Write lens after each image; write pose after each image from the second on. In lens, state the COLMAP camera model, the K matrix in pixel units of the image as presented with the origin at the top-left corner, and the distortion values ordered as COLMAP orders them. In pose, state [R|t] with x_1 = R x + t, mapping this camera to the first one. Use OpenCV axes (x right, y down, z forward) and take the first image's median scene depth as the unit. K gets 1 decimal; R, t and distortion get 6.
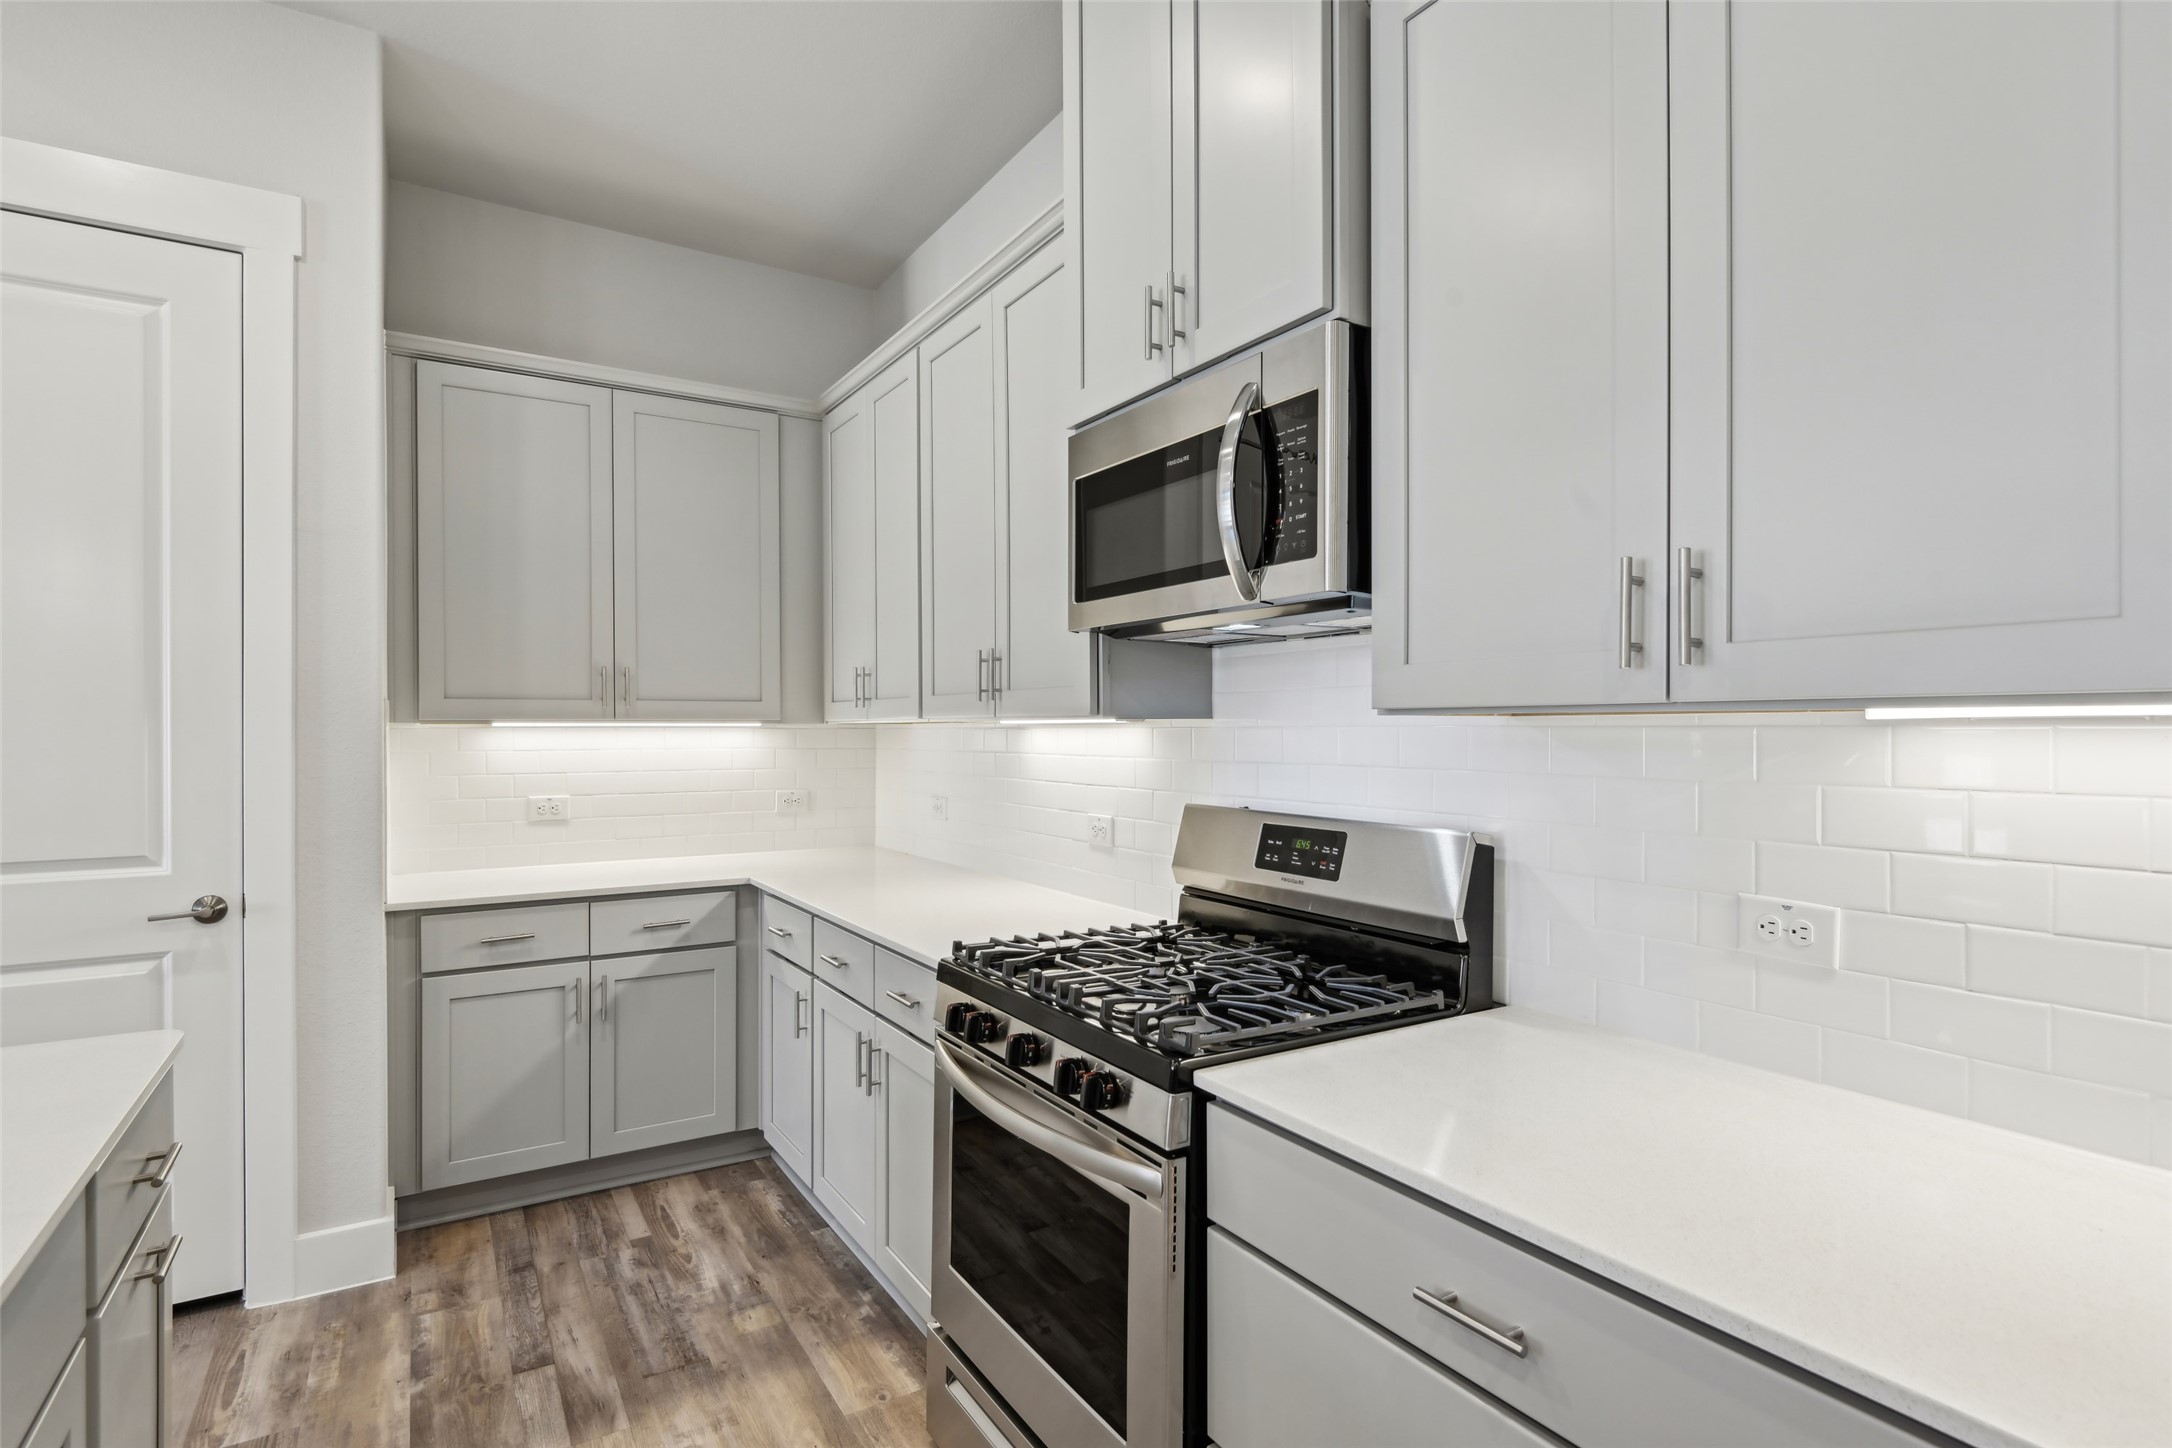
lens RADIAL K [[1075.4, 0, 1086.9], [0, 1075.4, 727.6], [0, 0, 1]] dist [0.013158, -0.006350]
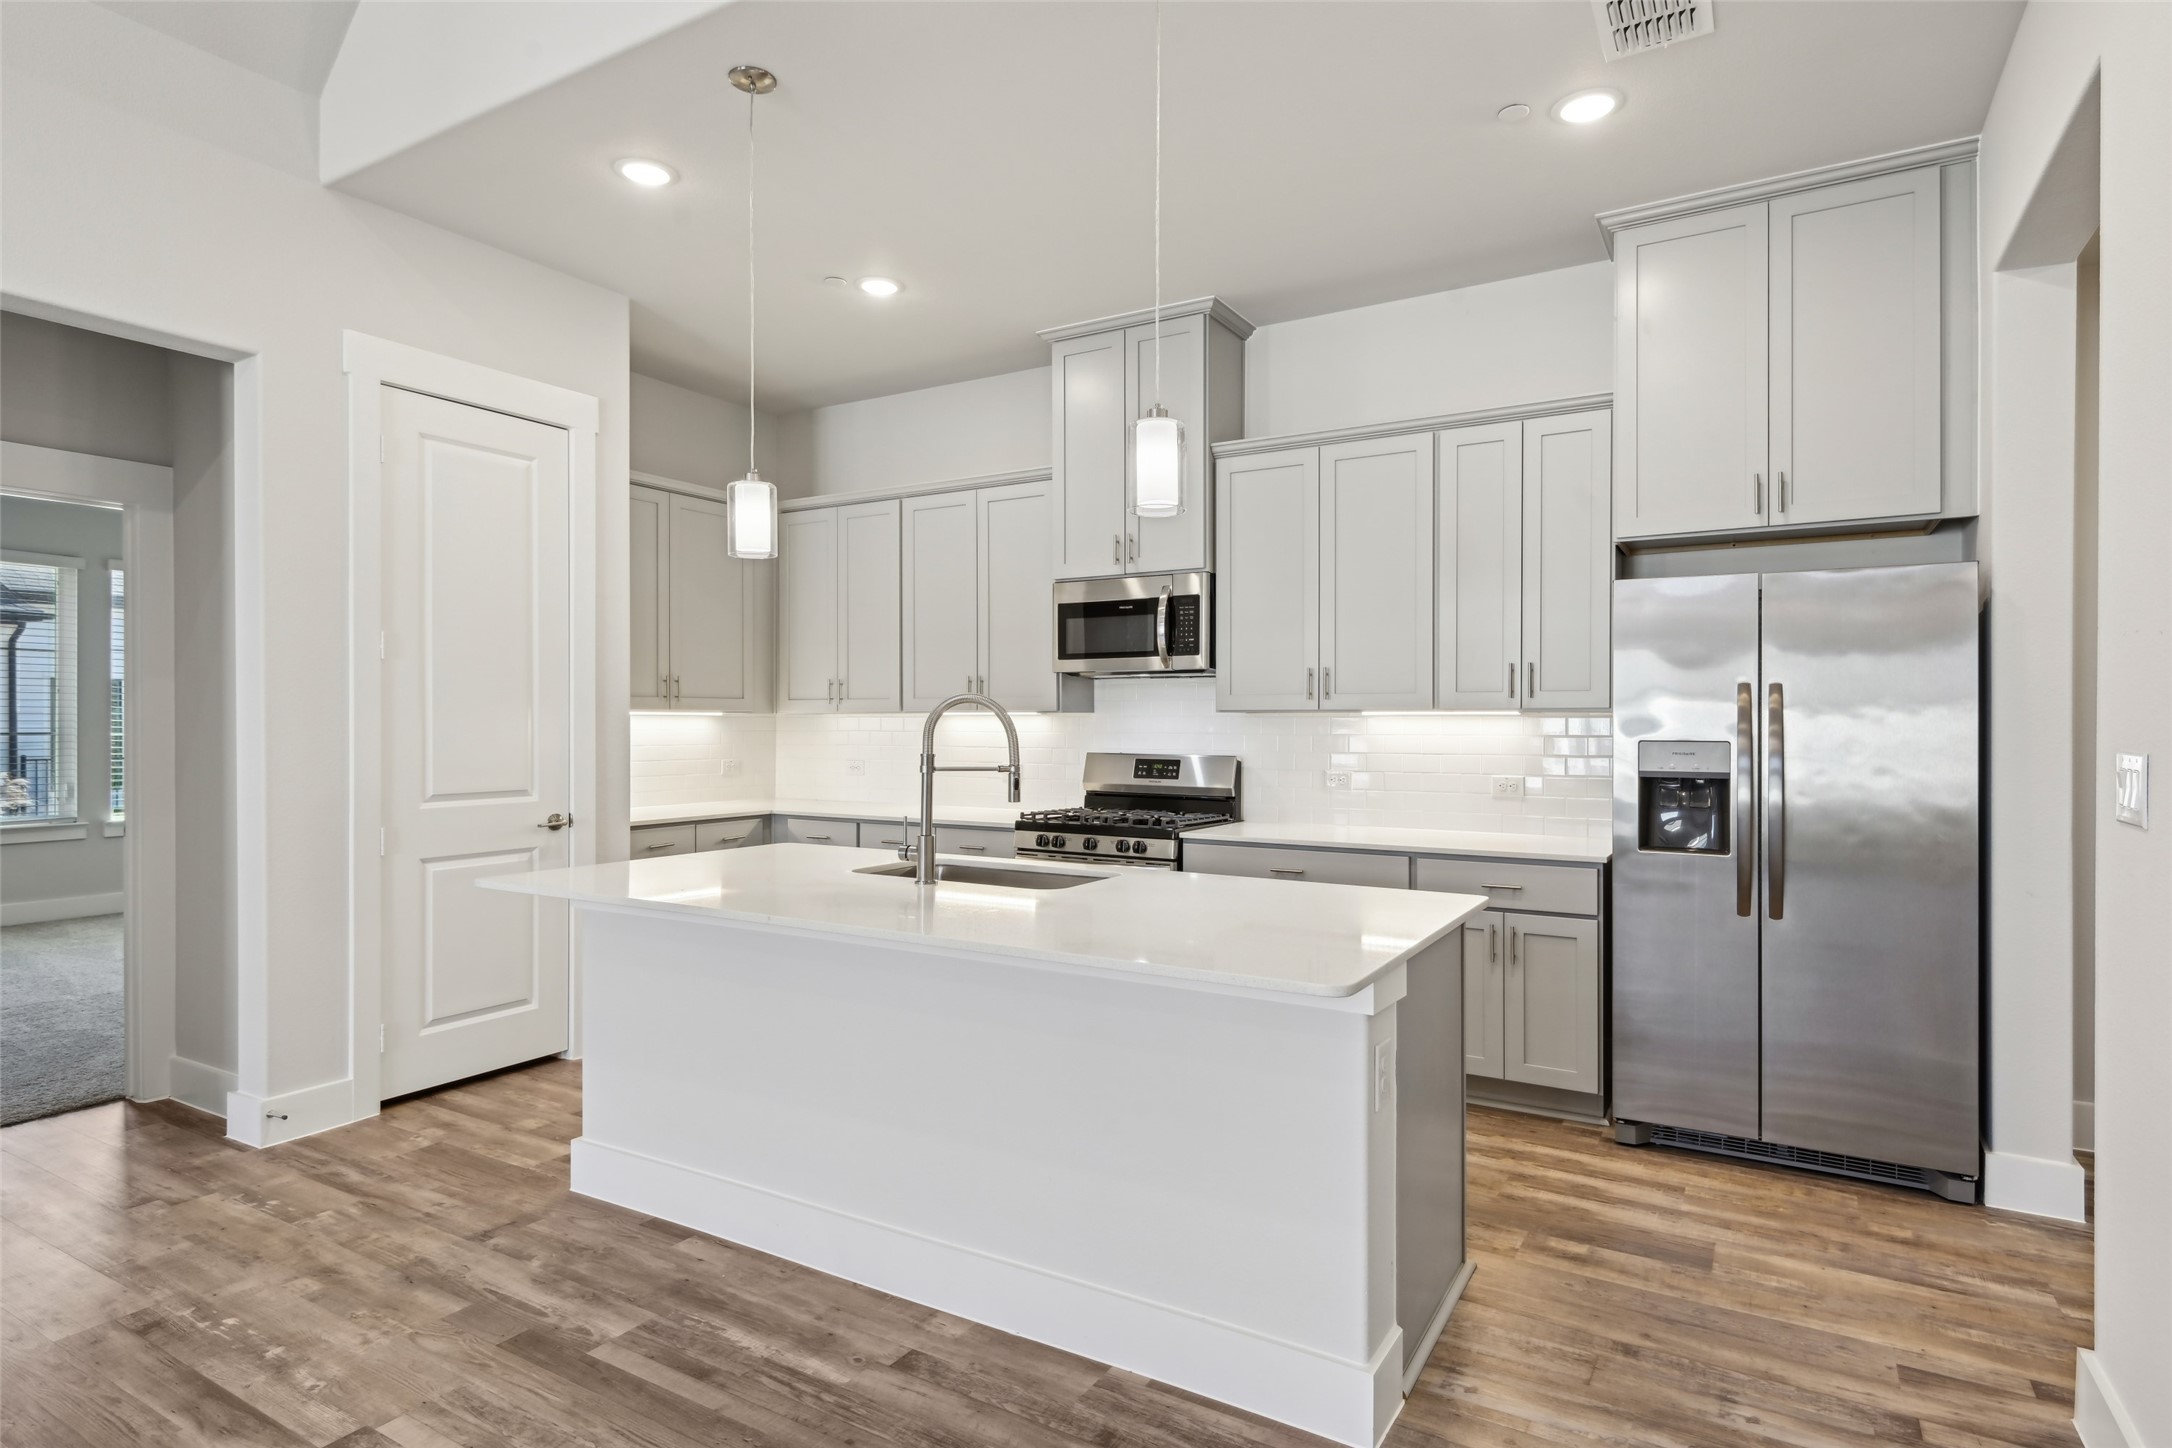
lens RADIAL K [[1157.4, 0, 1084.3], [0, 1157.4, 731.7], [0, 0, 1]] dist [0.005895, 0.000511]
pose [[0.887912, -0.000206, 0.460013, -1.014903], [-0.003849, 0.999962, 0.007879, 0.012002], [-0.459997, -0.008766, 0.887877, -1.080900]]
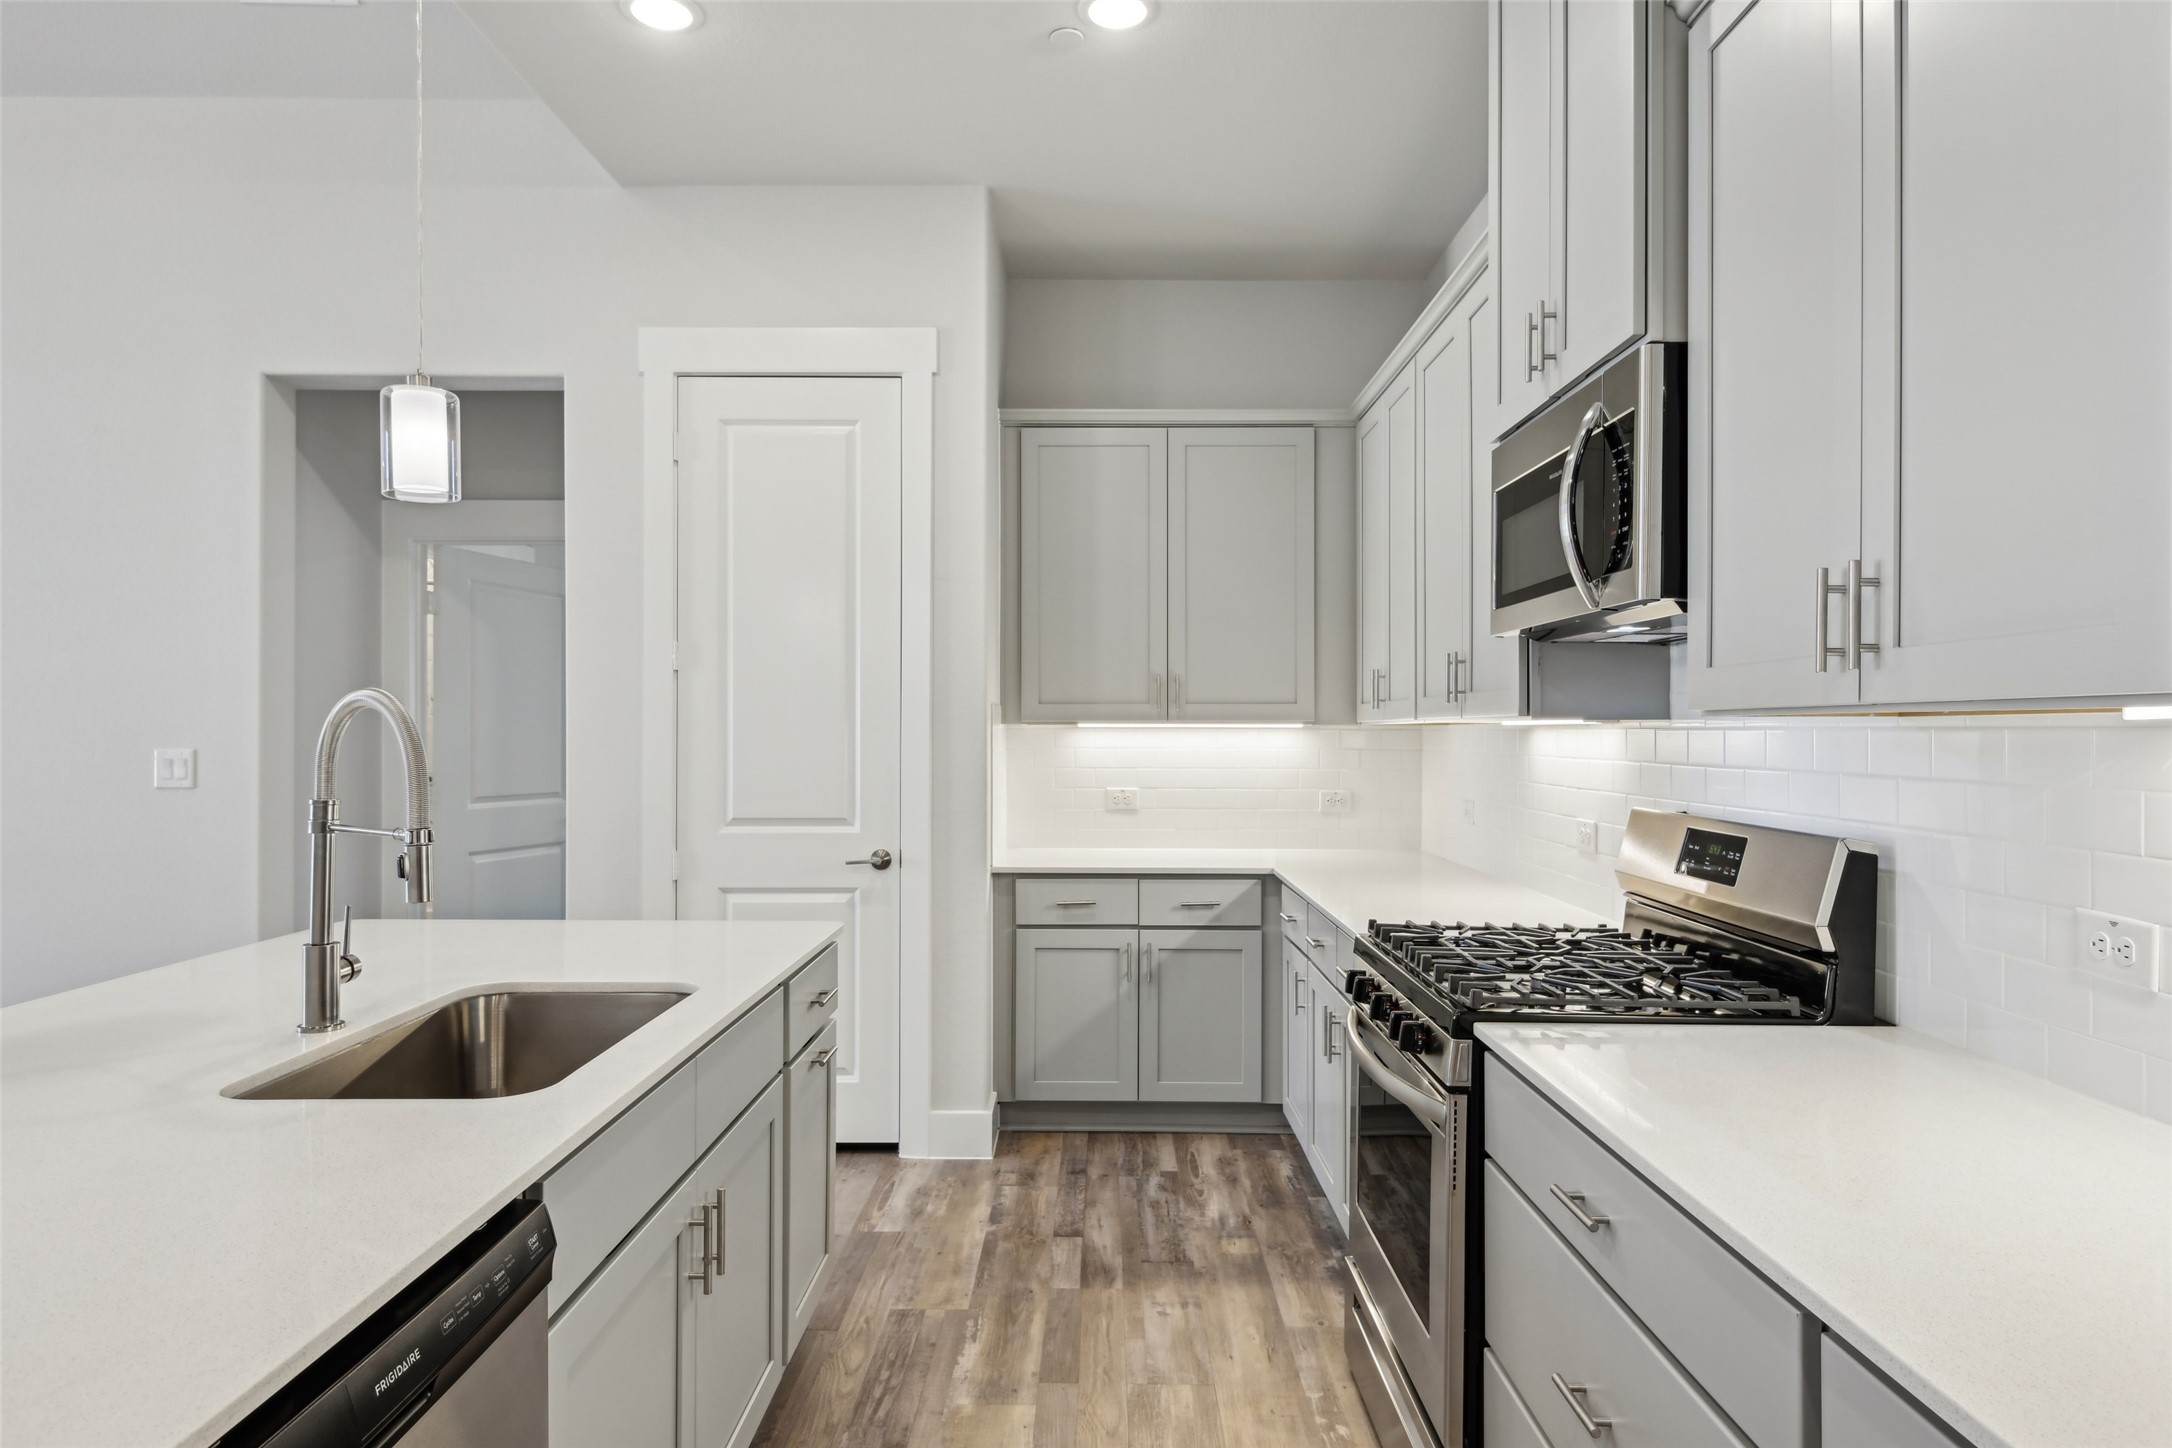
lens RADIAL K [[1267.5, 0, 1101.6], [0, 1267.5, 722.0], [0, 0, 1]] dist [0.022927, -0.001082]
pose [[0.849031, -0.000205, -0.528342, 0.307545], [-0.003184, 0.999980, -0.005504, 0.001803], [0.528333, 0.006355, 0.849013, -0.243350]]
